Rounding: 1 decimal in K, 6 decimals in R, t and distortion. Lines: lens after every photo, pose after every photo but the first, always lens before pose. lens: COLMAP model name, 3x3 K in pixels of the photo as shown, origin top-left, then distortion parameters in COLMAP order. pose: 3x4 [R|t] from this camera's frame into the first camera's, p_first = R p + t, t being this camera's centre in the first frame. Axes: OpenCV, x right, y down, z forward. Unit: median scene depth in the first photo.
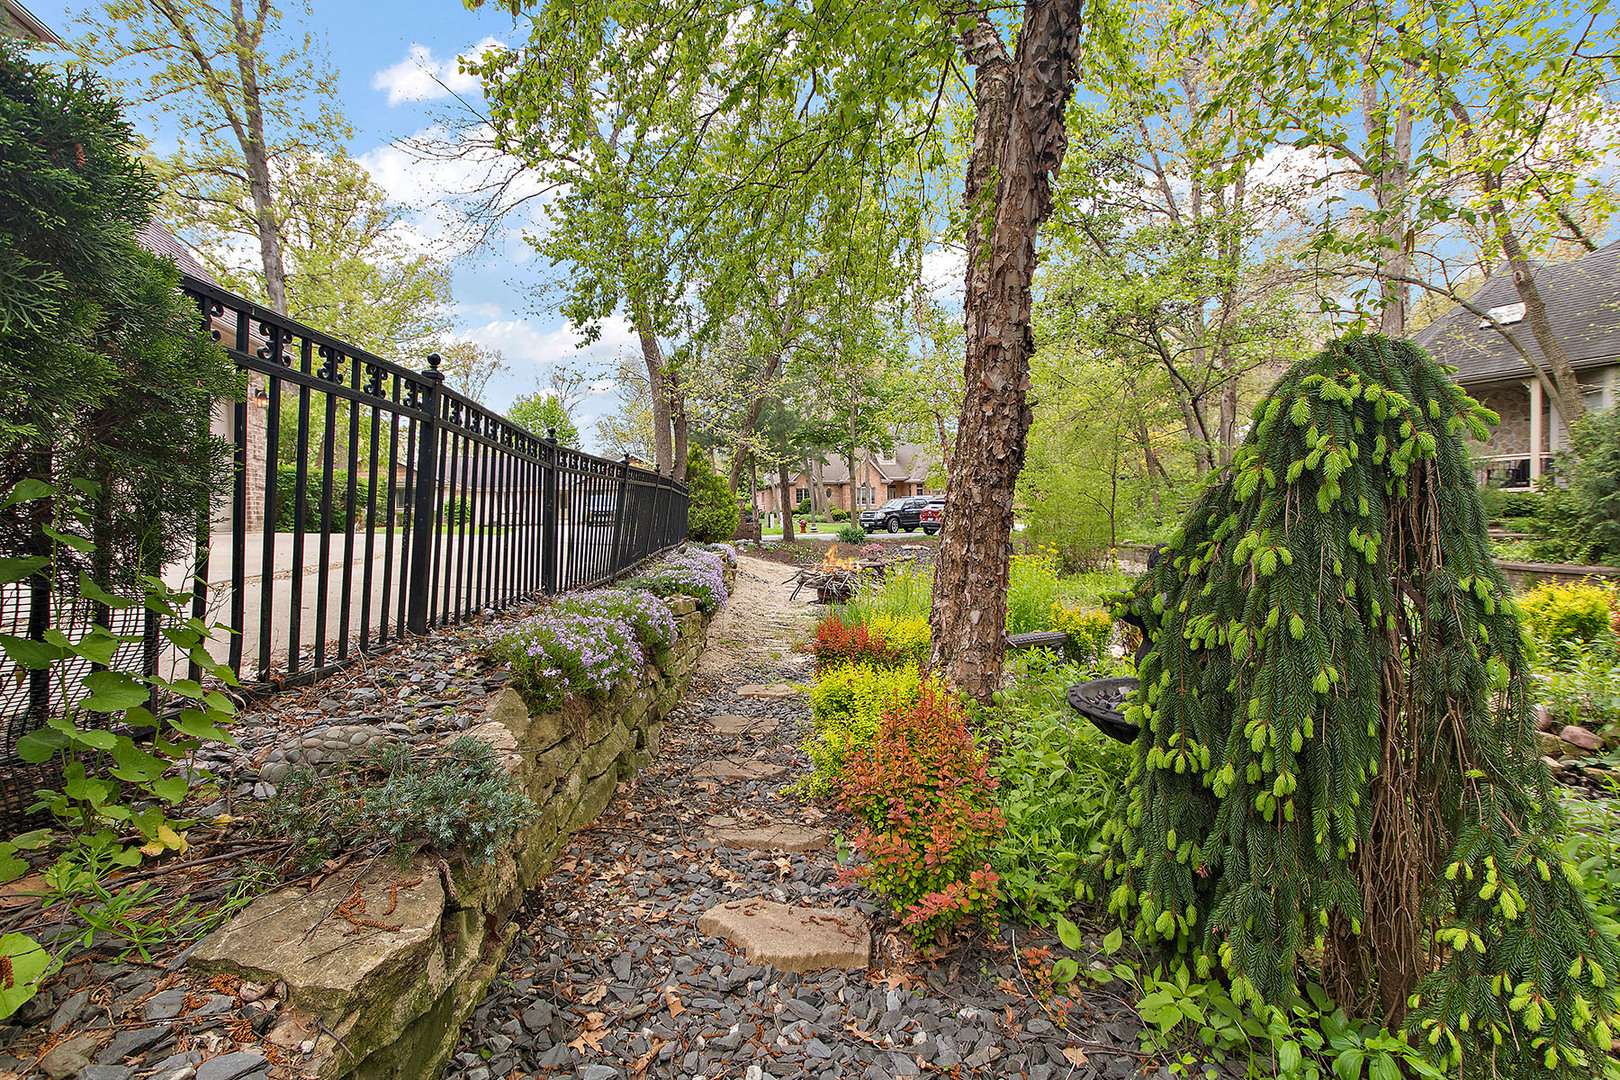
lens RADIAL K [[699.8, 0, 802.1], [0, 699.8, 532.9], [0, 0, 1]] dist [-0.000820, 0.000215]
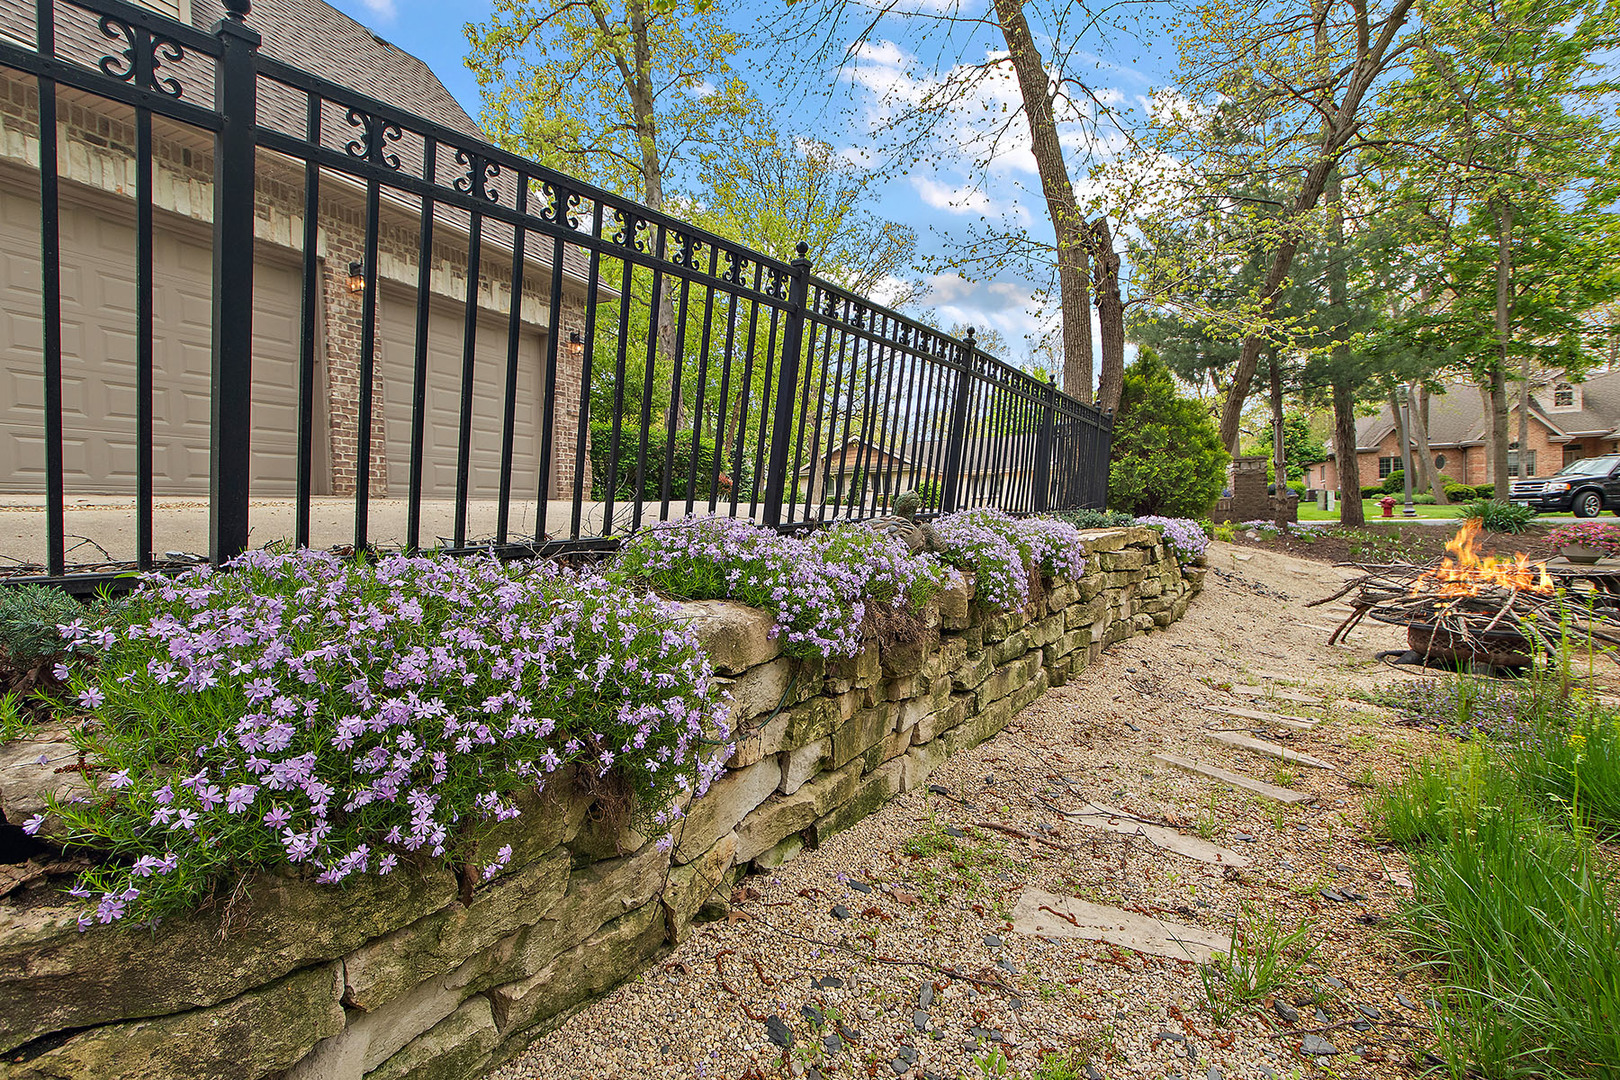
lens RADIAL K [[764.1, 0, 814.0], [0, 764.1, 529.9], [0, 0, 1]] dist [-0.002110, -0.000143]
pose [[0.797482, 0.009999, -0.603260, 0.006466], [-0.004973, 0.999938, 0.009999, 0.010662], [0.603322, -0.004974, 0.797482, 0.212083]]
